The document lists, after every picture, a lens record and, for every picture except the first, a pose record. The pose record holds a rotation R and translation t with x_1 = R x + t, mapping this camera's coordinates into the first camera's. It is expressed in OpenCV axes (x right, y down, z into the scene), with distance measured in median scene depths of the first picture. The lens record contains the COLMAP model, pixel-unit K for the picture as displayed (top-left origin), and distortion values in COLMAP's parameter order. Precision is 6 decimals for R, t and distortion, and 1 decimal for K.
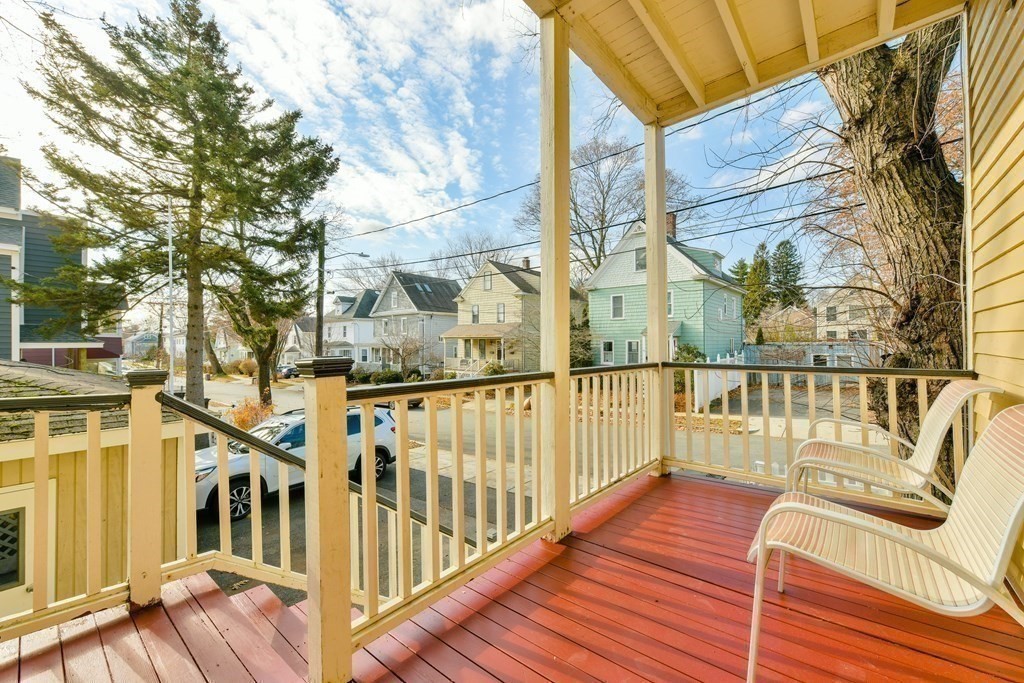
lens RADIAL K [[407.1, 0, 519.4], [0, 407.1, 339.3], [0, 0, 1]] dist [0.000974, -0.000107]
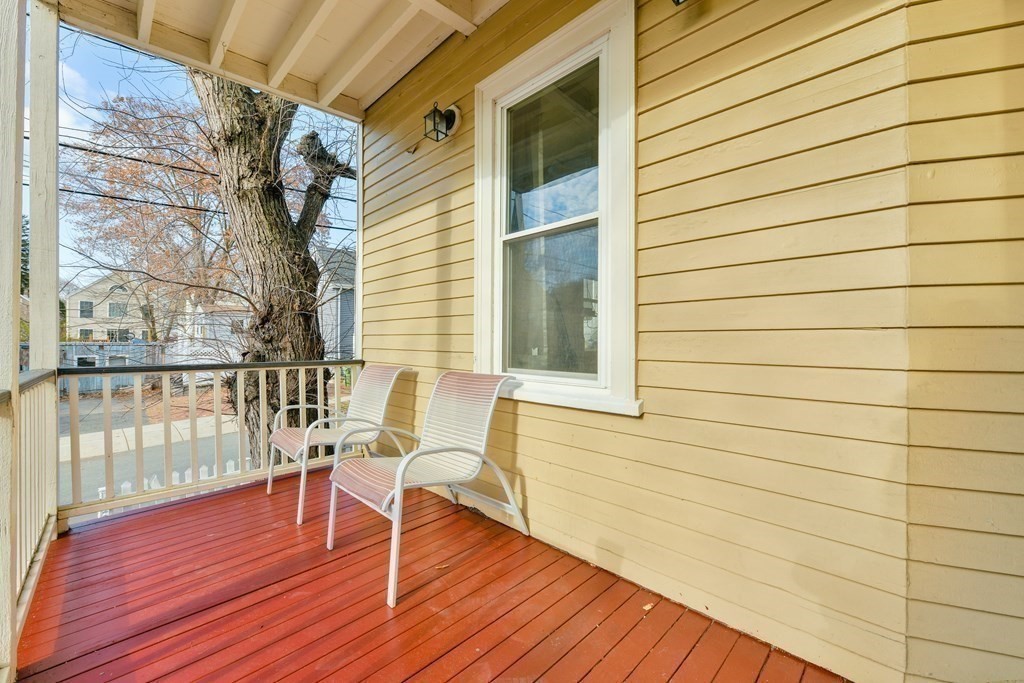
lens RADIAL K [[407.1, 0, 518.7], [0, 407.1, 341.8], [0, 0, 1]] dist [0.000974, -0.000107]
pose [[0.090785, 0.006970, 0.995846, -0.184873], [-0.010711, 0.999924, -0.006022, 0.006472], [-0.995813, -0.010120, 0.090853, 0.133507]]
